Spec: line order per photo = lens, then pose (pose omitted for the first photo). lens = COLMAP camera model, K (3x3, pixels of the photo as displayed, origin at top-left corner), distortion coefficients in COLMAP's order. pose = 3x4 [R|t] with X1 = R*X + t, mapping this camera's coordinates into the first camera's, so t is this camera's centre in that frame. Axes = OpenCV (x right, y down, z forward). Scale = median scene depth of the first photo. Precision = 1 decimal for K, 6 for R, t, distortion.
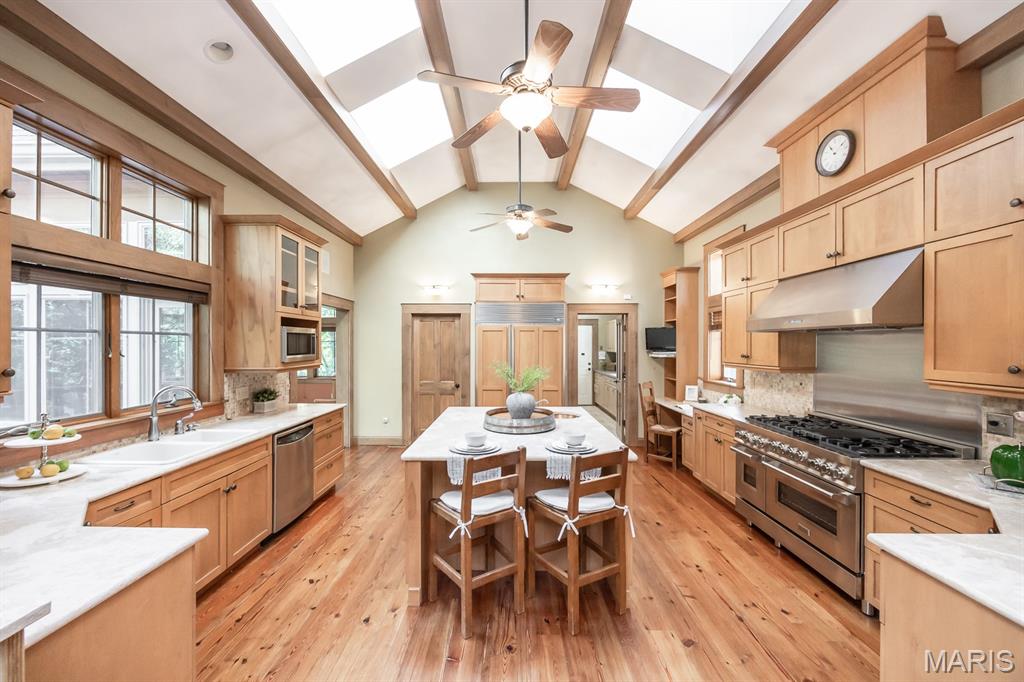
lens RADIAL K [[393.8, 0, 505.4], [0, 393.8, 344.3], [0, 0, 1]] dist [0.001111, 0.000045]
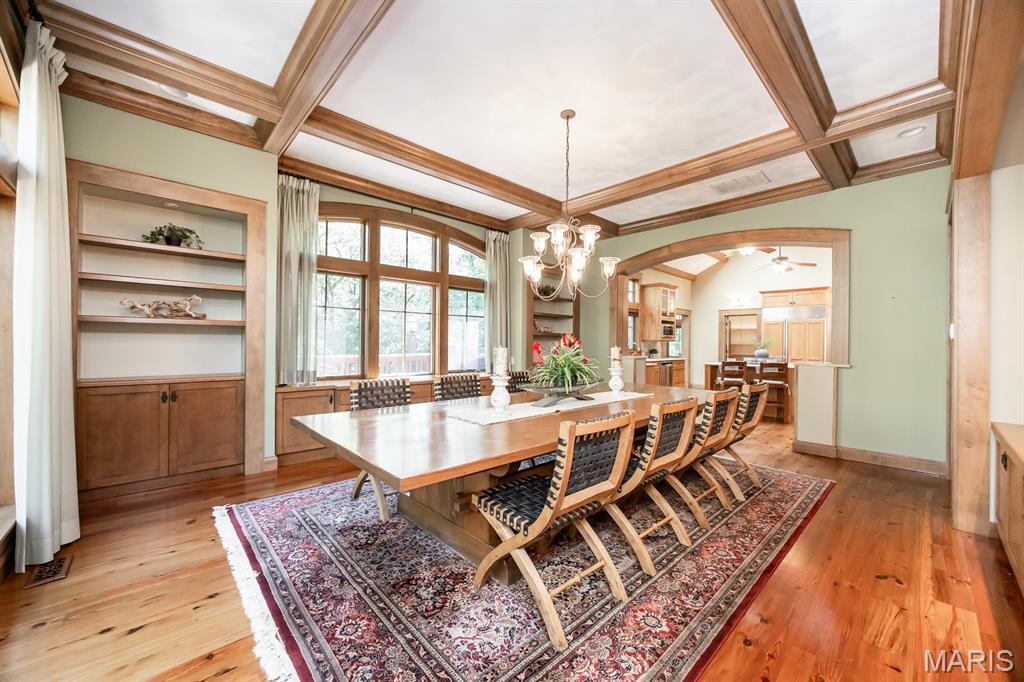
lens RADIAL K [[393.8, 0, 505.4], [0, 393.8, 344.3], [0, 0, 1]] dist [0.001111, 0.000045]
pose [[0.685770, 0.004050, -0.727807, 0.461973], [-0.008941, 0.999956, -0.002859, 0.079562], [0.727764, 0.008468, 0.685776, -1.143404]]
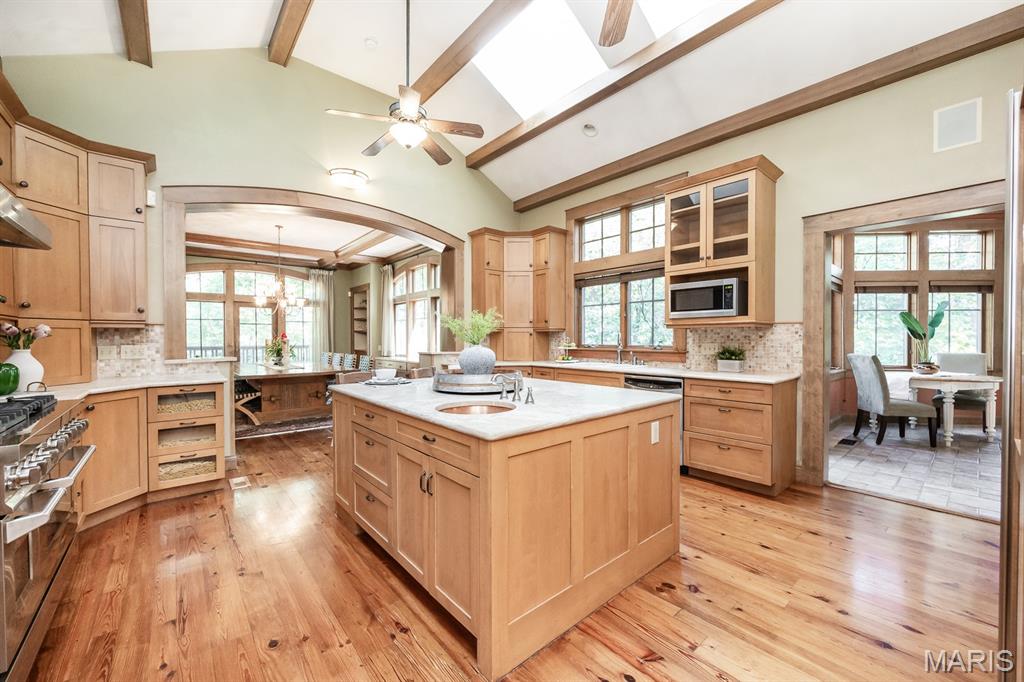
lens RADIAL K [[400.0, 0, 509.7], [0, 400.0, 340.3], [0, 0, 1]] dist [-0.000649, -0.000060]
pose [[-0.754049, 0.005448, -0.656796, 0.350902], [0.000551, 0.999970, 0.007661, 0.070659], [0.656818, 0.005415, -0.754030, 1.118798]]
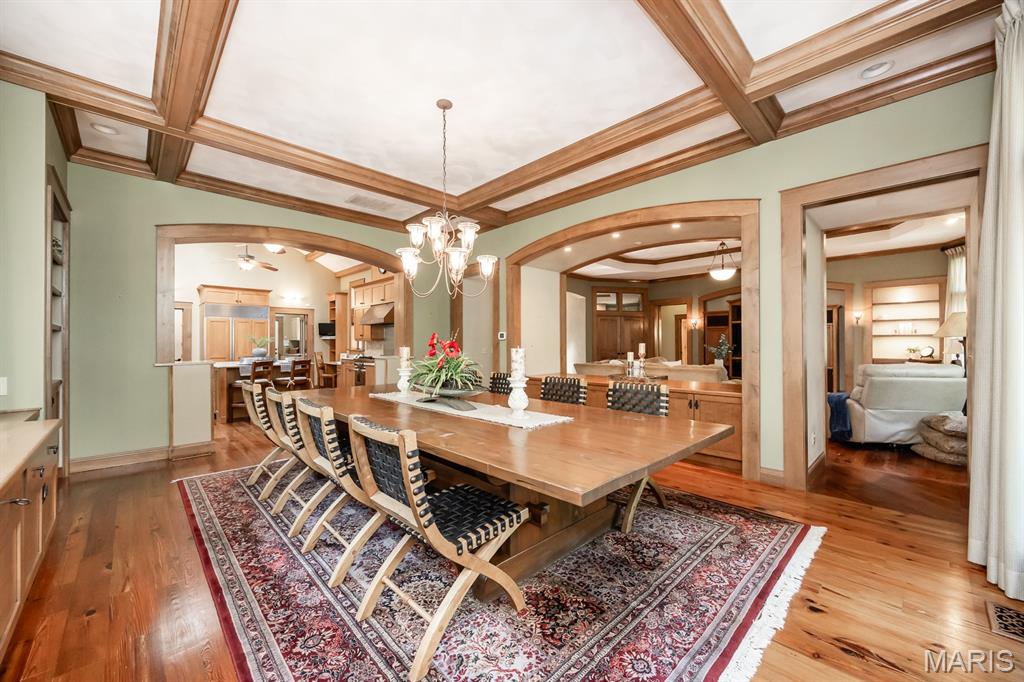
lens RADIAL K [[394.9, 0, 519.1], [0, 394.9, 339.9], [0, 0, 1]] dist [0.003308, 0.000281]
pose [[0.694470, 0.003367, 0.719514, -0.386951], [0.005538, 0.999934, -0.010025, 0.073976], [-0.719500, 0.010946, 0.694406, -1.150593]]
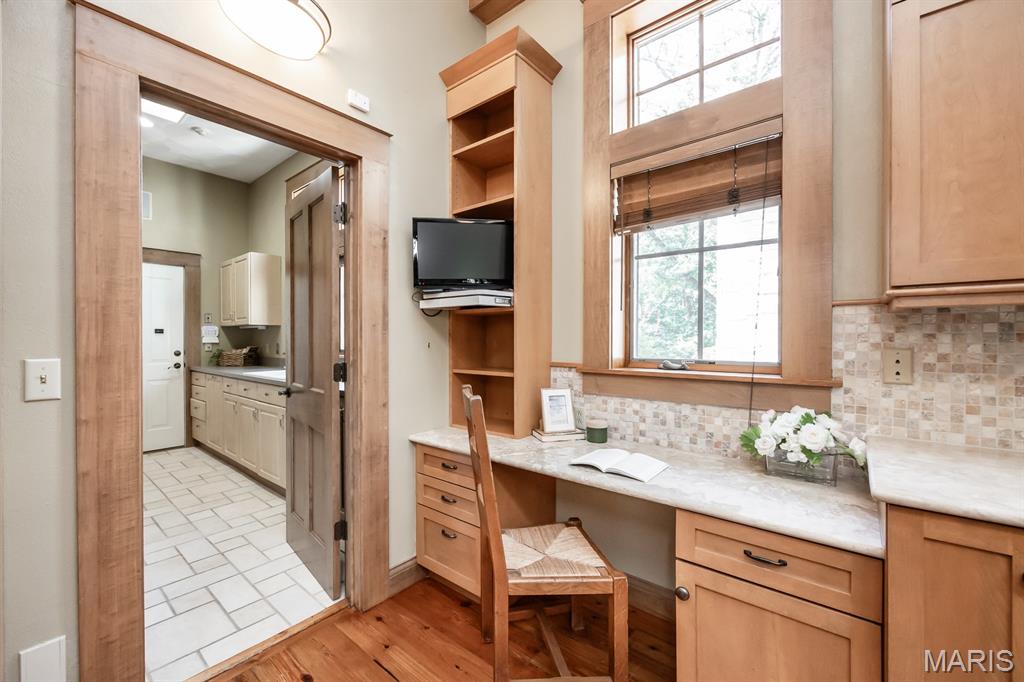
lens RADIAL K [[420.4, 0, 467.8], [0, 420.4, 340.3], [0, 0, 1]] dist [0.002133, 0.000276]
pose [[0.663427, -0.005139, 0.748223, 0.162149], [0.002094, 0.999985, 0.005011, 0.069498], [-0.748238, -0.001757, 0.663428, 0.940307]]
